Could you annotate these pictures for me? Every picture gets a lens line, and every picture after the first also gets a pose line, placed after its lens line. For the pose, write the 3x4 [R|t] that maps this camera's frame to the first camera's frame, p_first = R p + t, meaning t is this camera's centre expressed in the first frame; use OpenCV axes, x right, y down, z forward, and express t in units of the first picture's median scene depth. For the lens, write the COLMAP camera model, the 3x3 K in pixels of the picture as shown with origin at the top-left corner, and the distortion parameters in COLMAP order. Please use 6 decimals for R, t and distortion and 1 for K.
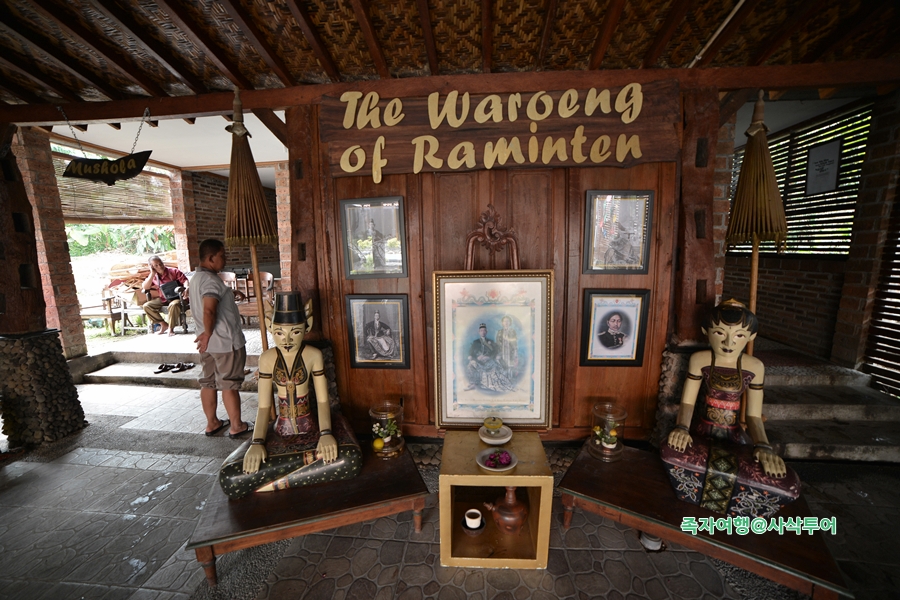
lens RADIAL K [[345.9, 0, 450.0], [0, 345.9, 300.0], [0, 0, 1]] dist [-0.045799, 0.000090]
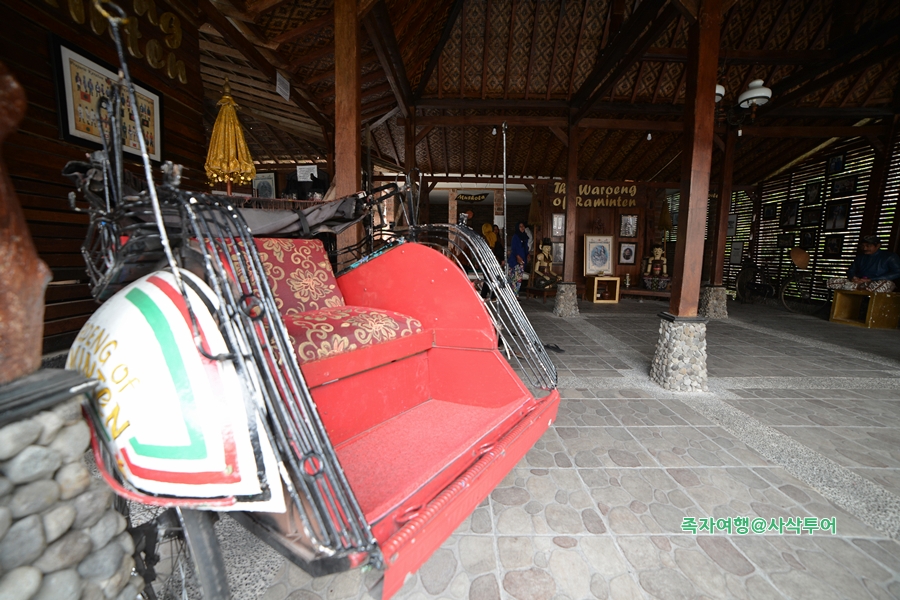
lens RADIAL K [[345.9, 0, 450.0], [0, 345.9, 300.0], [0, 0, 1]] dist [-0.045799, 0.000090]
pose [[0.996189, 0.012314, 0.086346, -1.727066], [-0.010243, 0.999650, -0.024378, 0.704667], [-0.086616, 0.023401, 0.995967, -2.448880]]
